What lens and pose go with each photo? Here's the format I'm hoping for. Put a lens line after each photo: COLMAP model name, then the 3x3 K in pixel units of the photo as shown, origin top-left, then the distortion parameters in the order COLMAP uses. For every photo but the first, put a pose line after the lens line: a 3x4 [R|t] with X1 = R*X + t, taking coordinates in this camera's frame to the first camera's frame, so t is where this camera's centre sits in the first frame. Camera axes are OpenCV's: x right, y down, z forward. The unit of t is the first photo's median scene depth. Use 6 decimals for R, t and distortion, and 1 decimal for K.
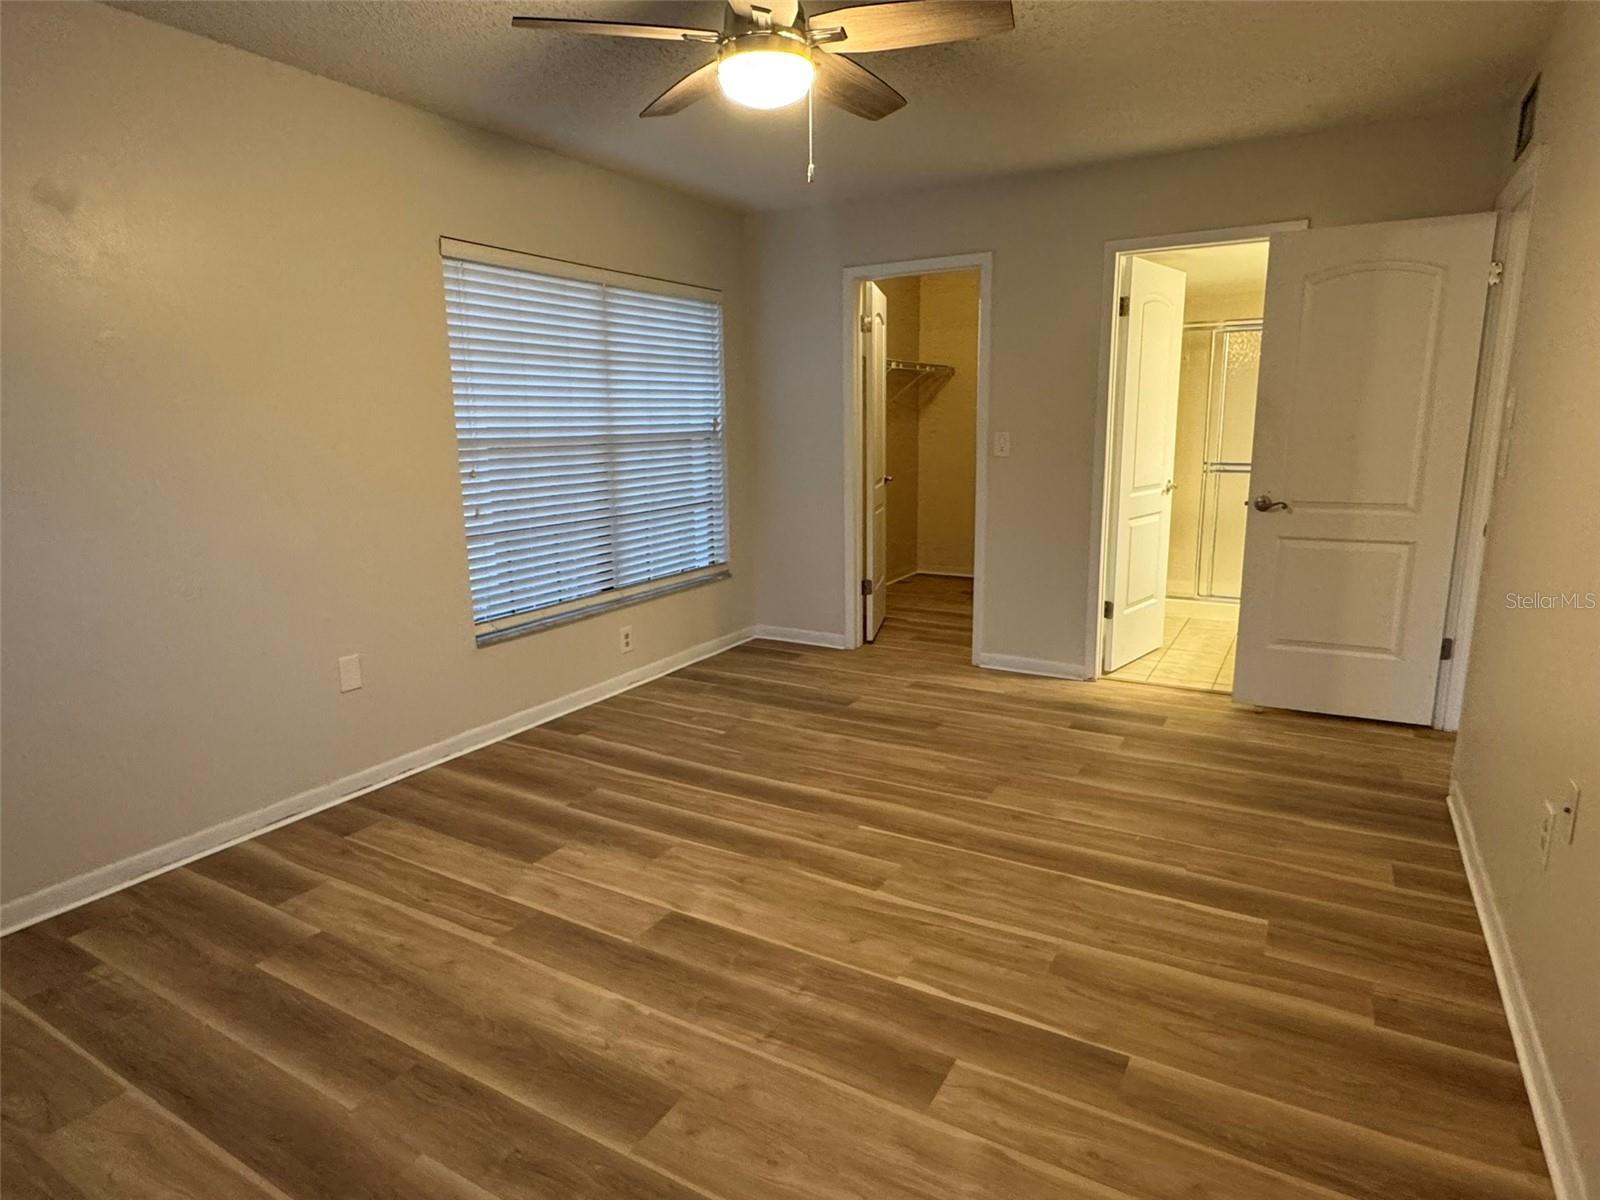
lens RADIAL K [[906.6, 0, 794.2], [0, 906.6, 601.2], [0, 0, 1]] dist [-0.003234, 0.002830]
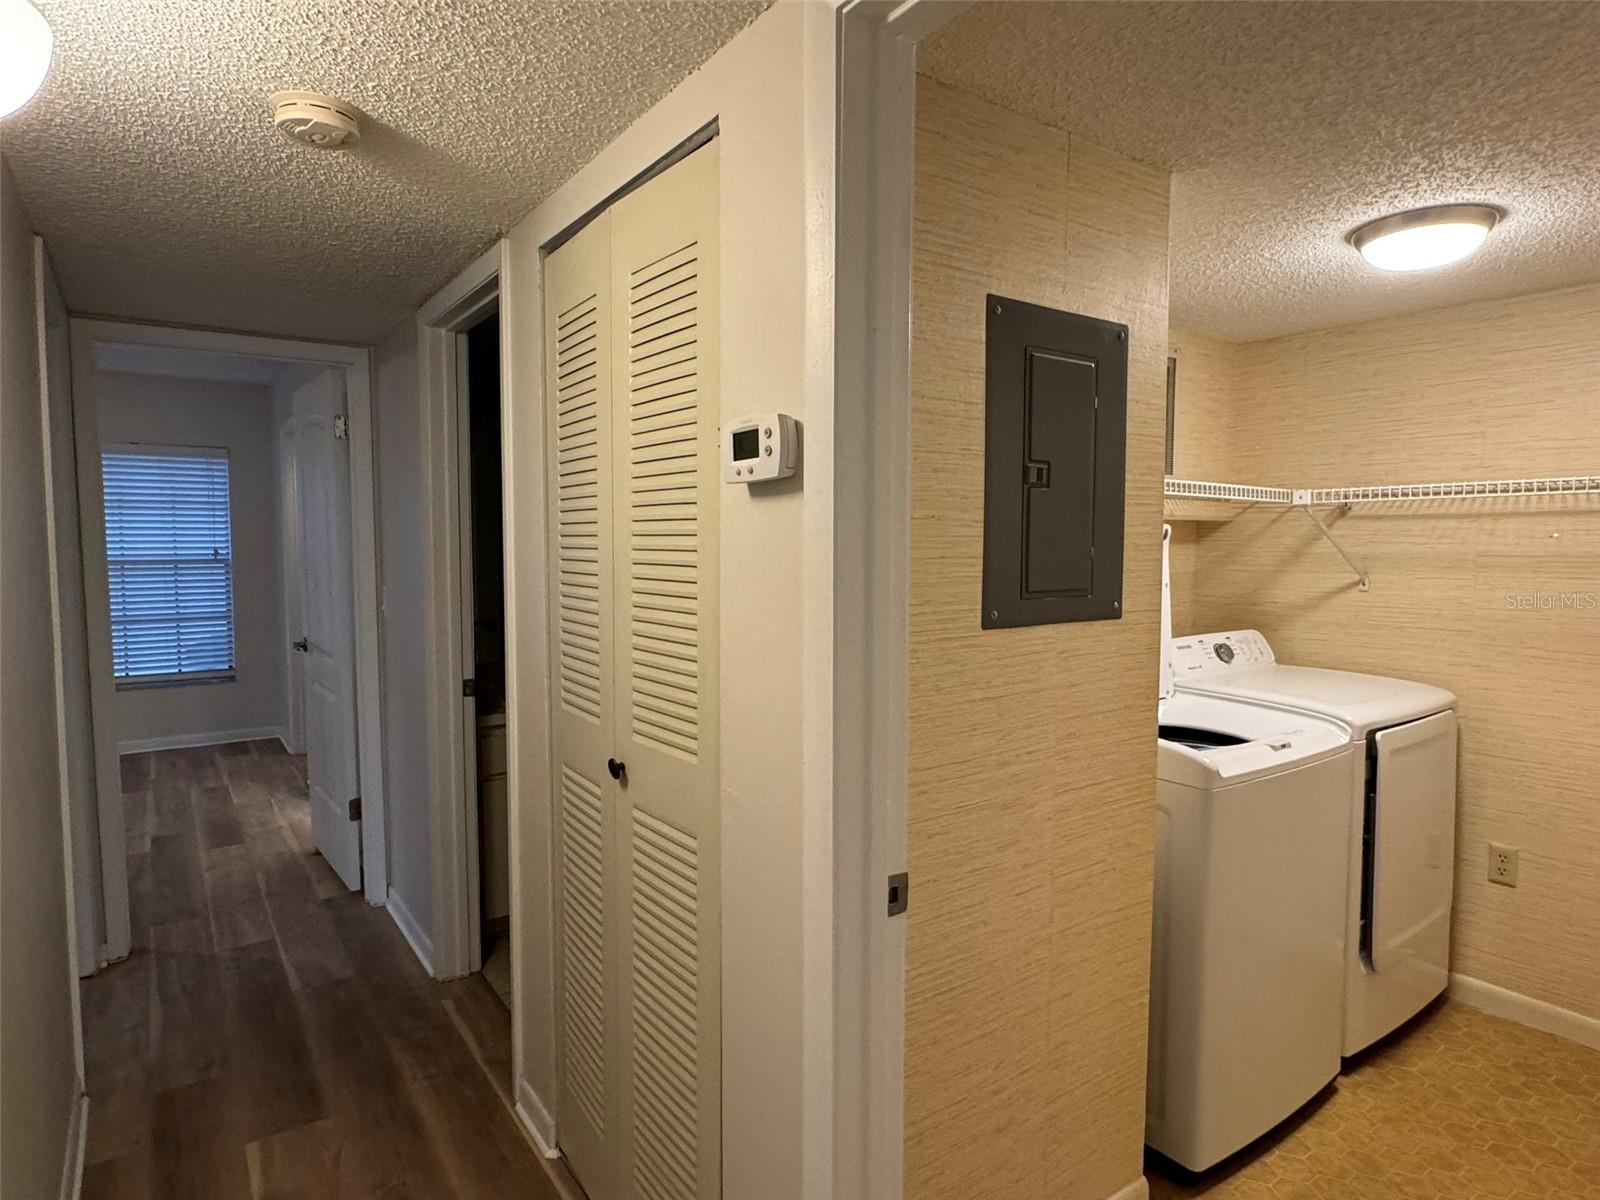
lens RADIAL K [[906.6, 0, 794.2], [0, 906.6, 601.2], [0, 0, 1]] dist [-0.003234, 0.002830]
pose [[0.911589, 0.047387, -0.408362, 1.699040], [-0.099173, 0.989346, -0.106578, -0.120987], [0.398961, 0.137654, 0.906577, 0.323546]]
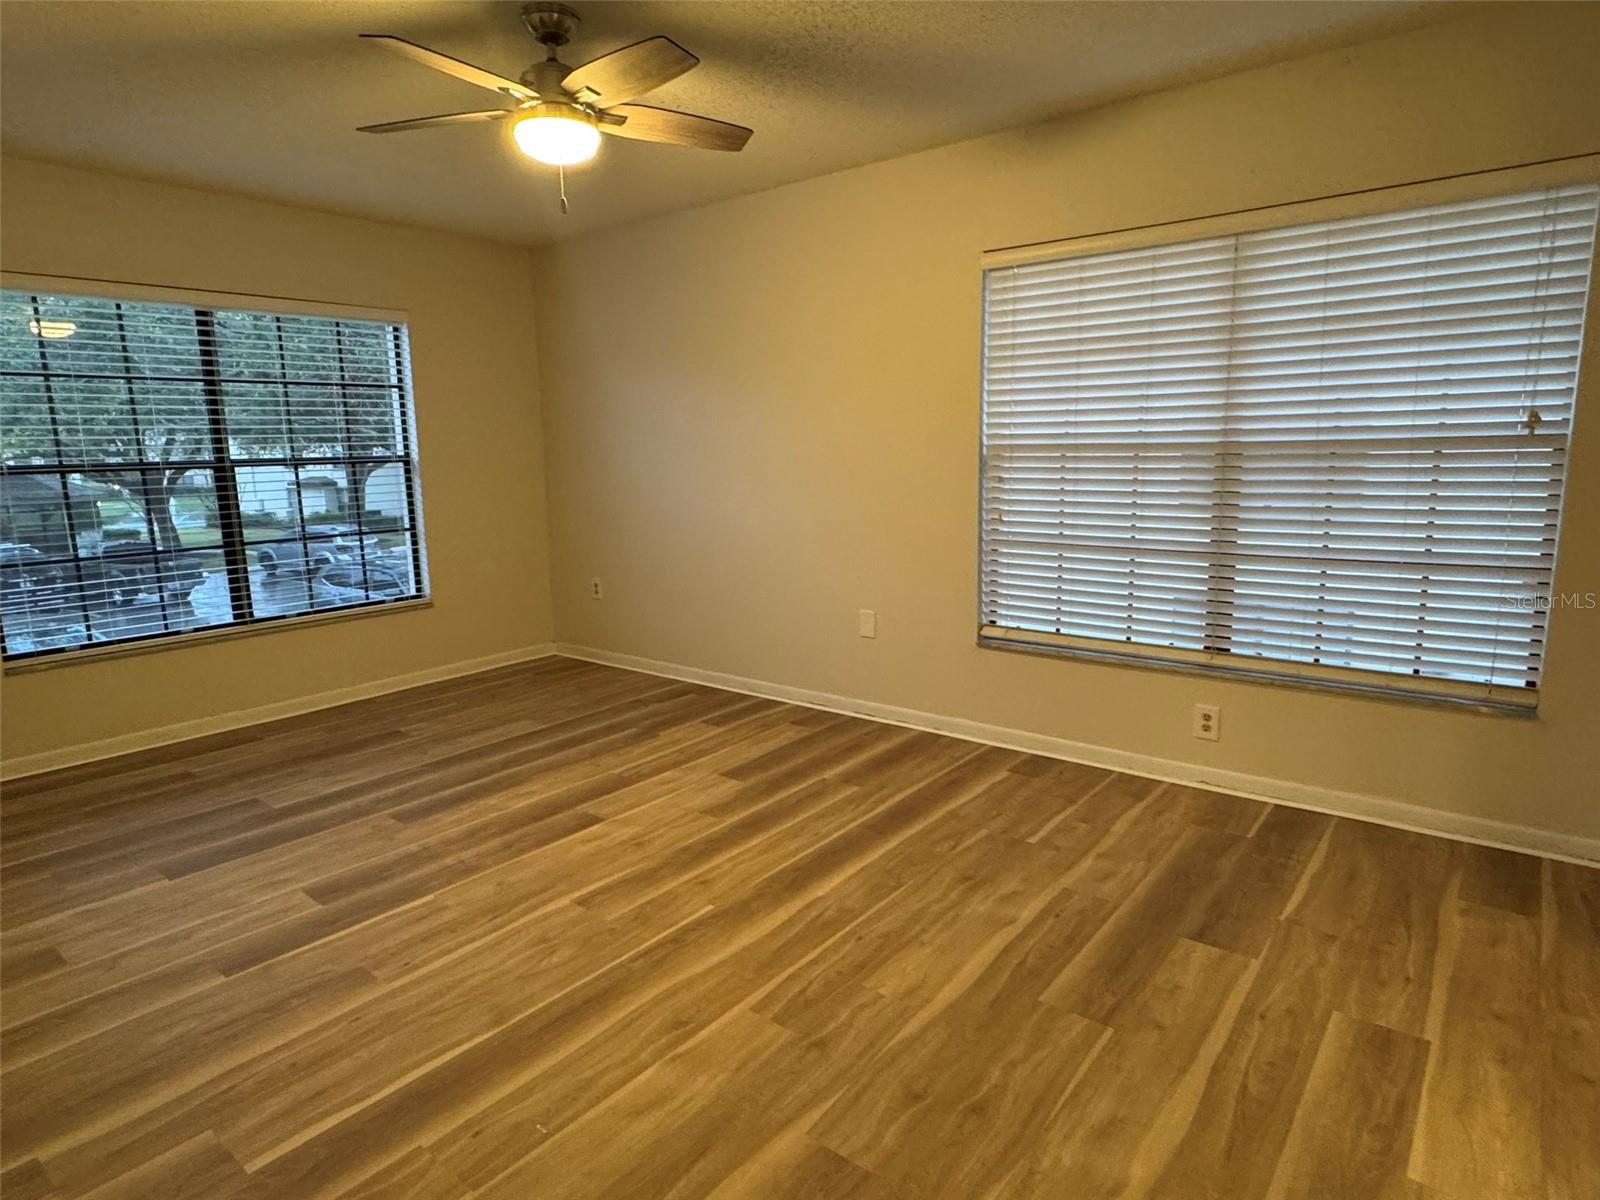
lens RADIAL K [[907.5, 0, 792.7], [0, 907.5, 597.7], [0, 0, 1]] dist [-0.003382, 0.002256]
pose [[-0.146064, 0.179701, -0.972817, 0.757391], [-0.177556, 0.962633, 0.204479, -0.196272], [0.973211, 0.202596, -0.108699, 1.001239]]
